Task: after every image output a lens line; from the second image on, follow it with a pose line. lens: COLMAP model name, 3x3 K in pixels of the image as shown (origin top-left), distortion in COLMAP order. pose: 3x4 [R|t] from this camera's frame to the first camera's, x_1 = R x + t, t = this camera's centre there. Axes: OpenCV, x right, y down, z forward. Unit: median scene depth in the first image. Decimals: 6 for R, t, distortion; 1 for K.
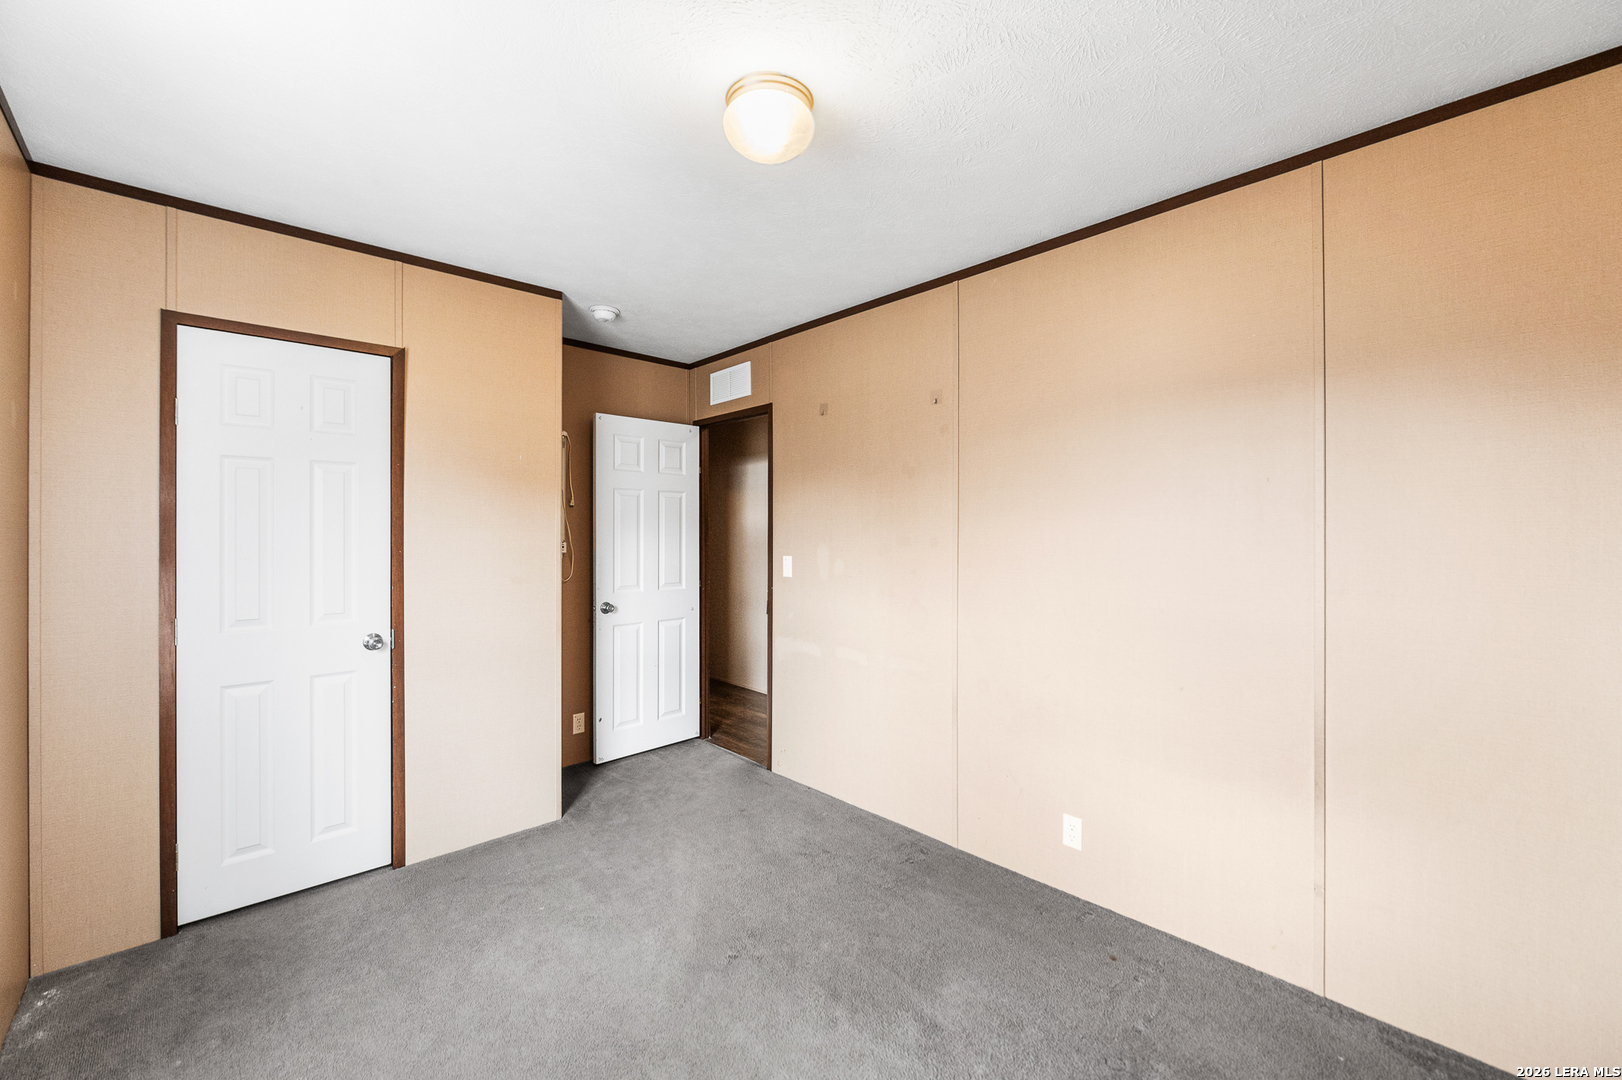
lens RADIAL K [[620.9, 0, 808.6], [0, 620.9, 536.8], [0, 0, 1]] dist [-0.002796, -0.000342]
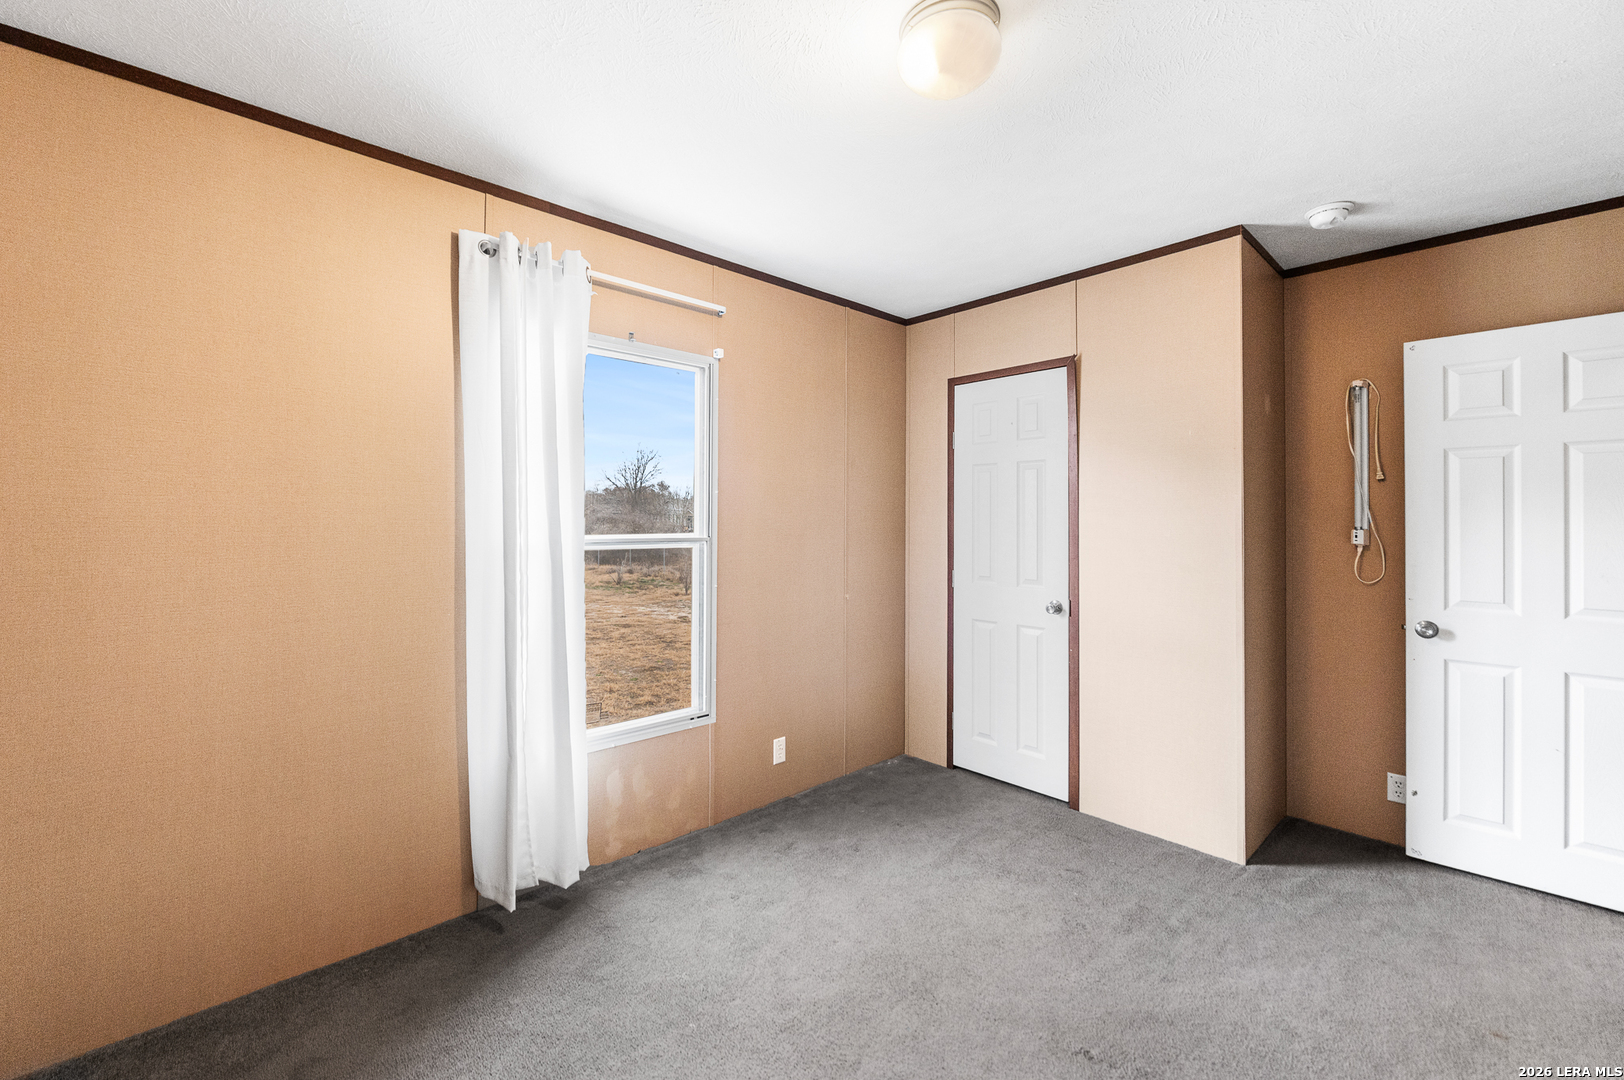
lens RADIAL K [[648.5, 0, 818.9], [0, 648.5, 524.6], [0, 0, 1]] dist [-0.006445, -0.000291]
pose [[0.039312, 0.001144, -0.999226, 0.519524], [-0.013906, 0.999903, 0.000598, 0.015199], [0.999130, 0.013872, 0.039324, 0.485515]]
